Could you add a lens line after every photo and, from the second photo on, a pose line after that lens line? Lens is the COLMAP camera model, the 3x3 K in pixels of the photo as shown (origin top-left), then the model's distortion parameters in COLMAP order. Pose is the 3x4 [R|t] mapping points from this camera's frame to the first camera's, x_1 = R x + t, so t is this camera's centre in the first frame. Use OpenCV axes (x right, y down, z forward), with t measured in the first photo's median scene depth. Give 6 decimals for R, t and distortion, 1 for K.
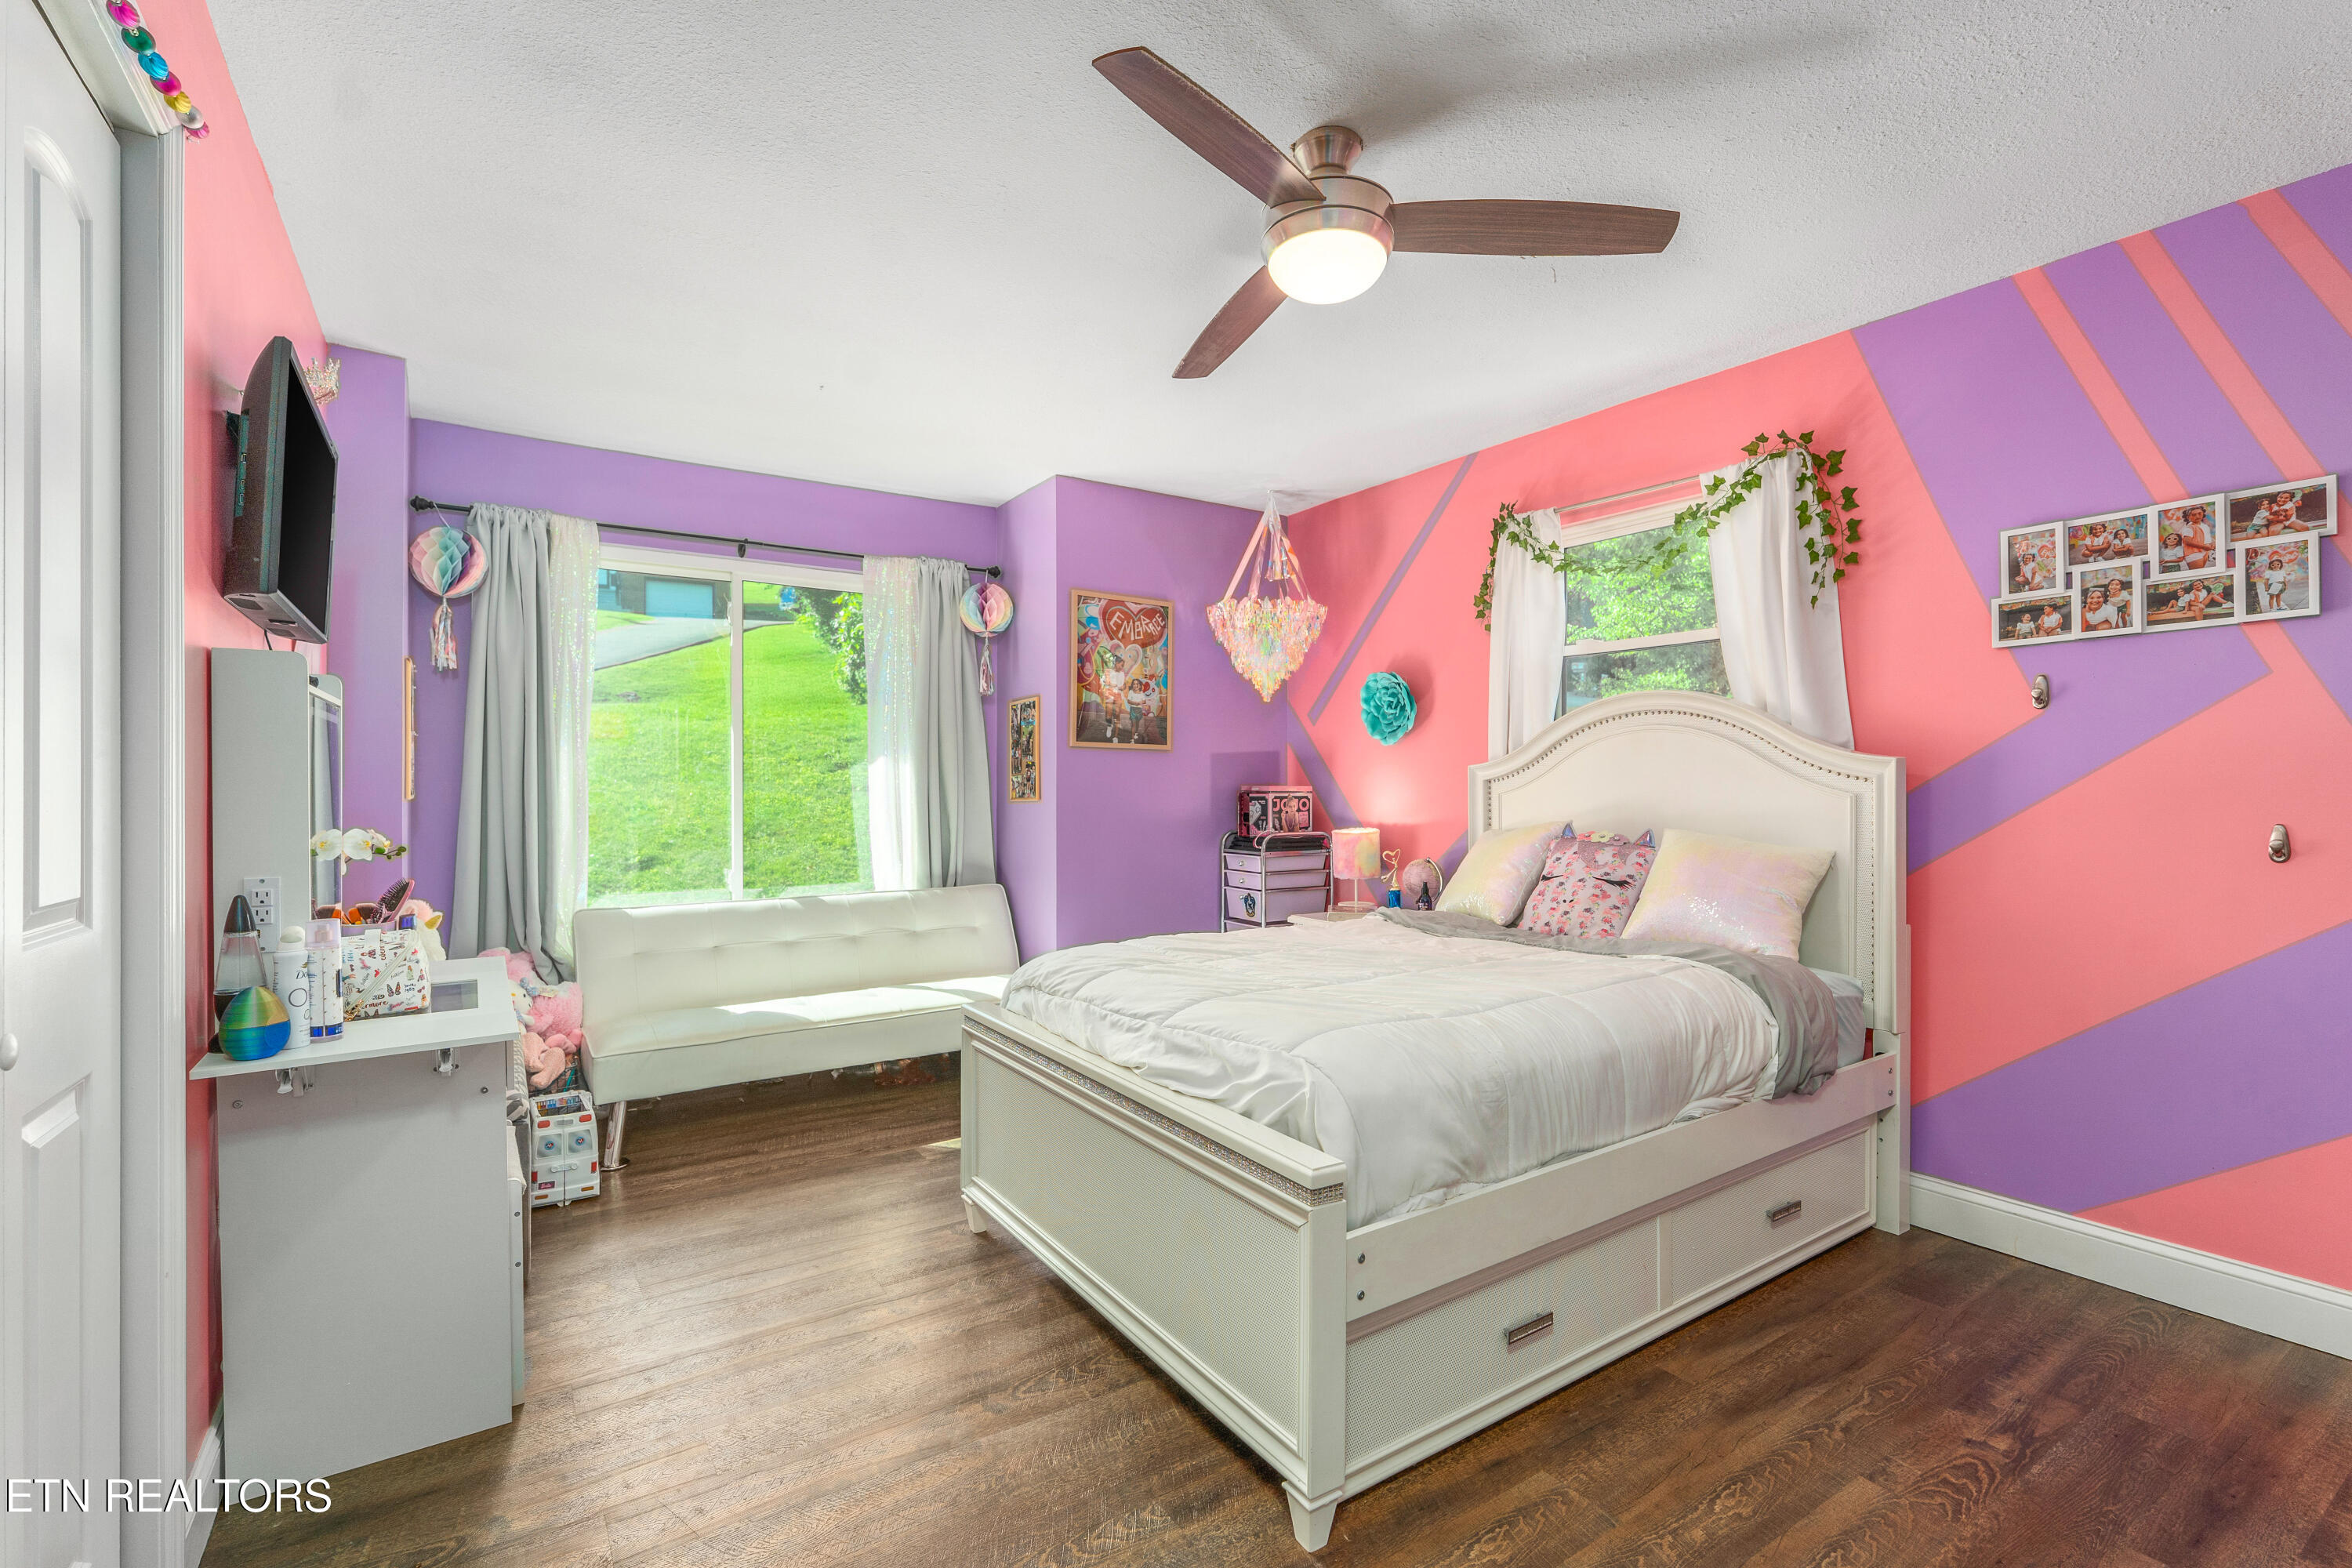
lens RADIAL K [[1037.9, 0, 1176.0], [0, 1037.9, 784.0], [0, 0, 1]] dist [-0.000805, -0.000104]
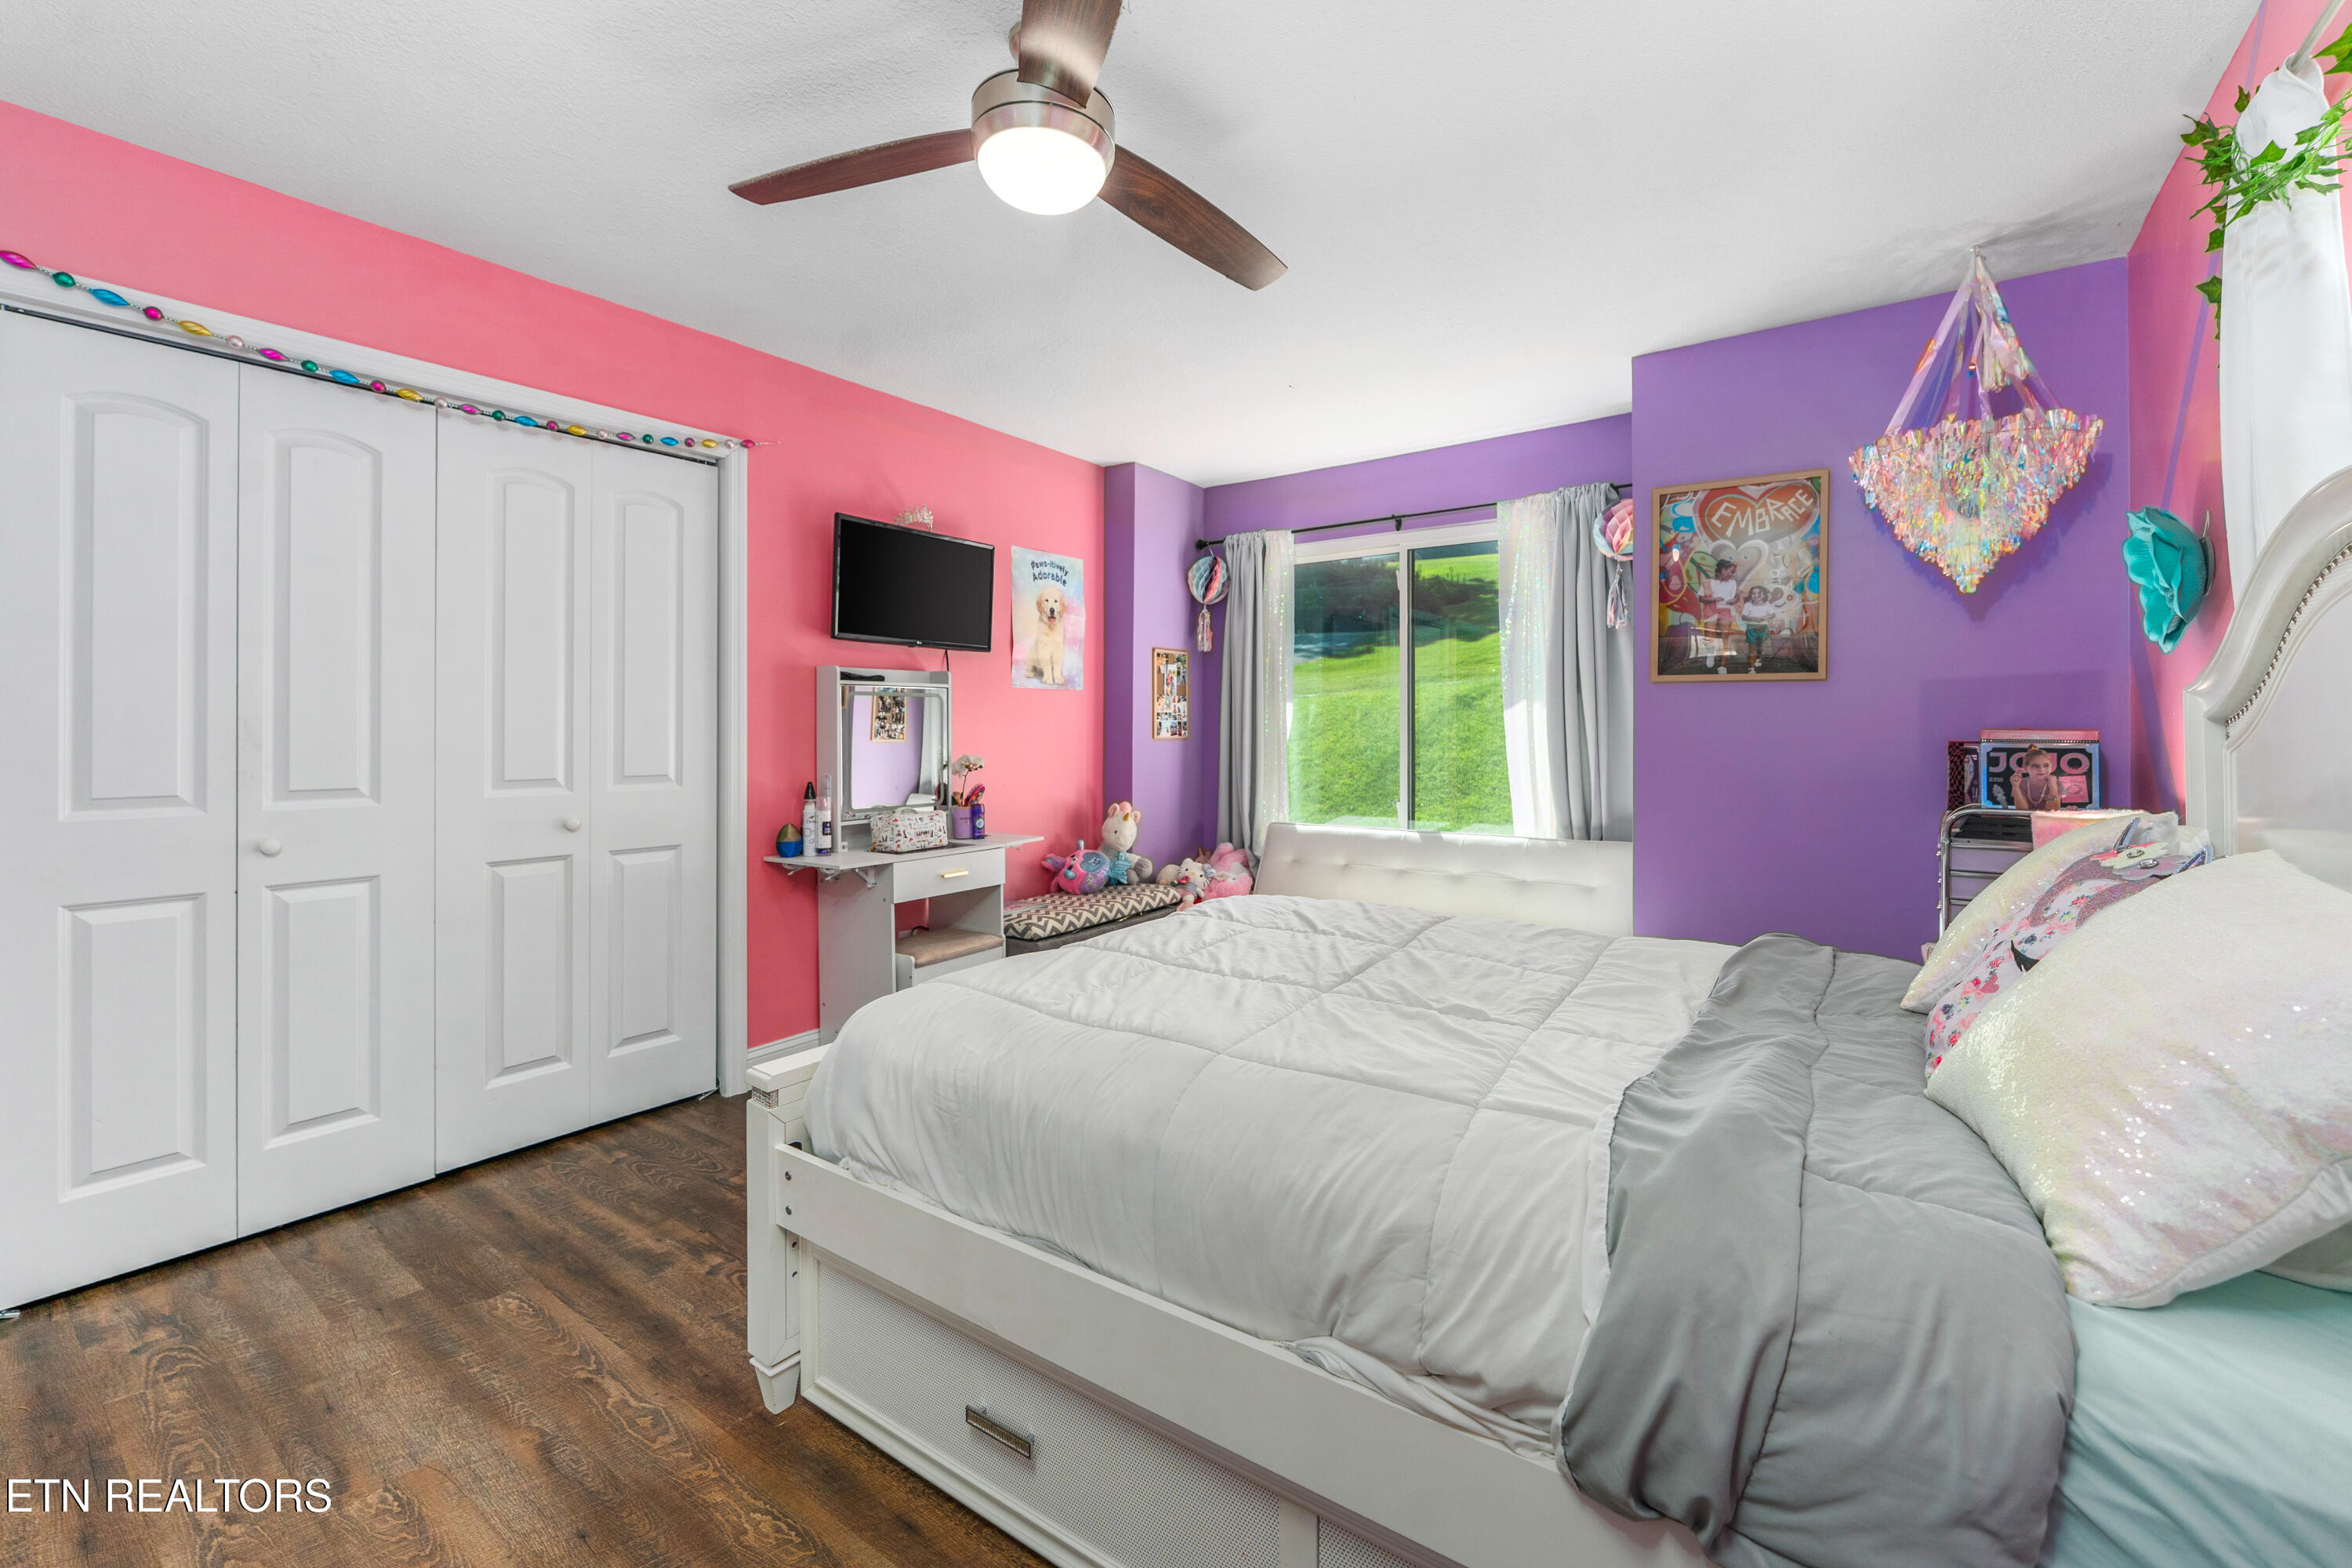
lens RADIAL K [[958.6, 0, 1177.3], [0, 958.6, 717.0], [0, 0, 1]] dist [-0.010622, -0.000022]
pose [[0.361687, -0.011746, -0.932225, 0.452150], [0.002756, 0.999930, -0.011530, -0.000923], [0.932295, 0.001601, 0.361694, 0.369540]]
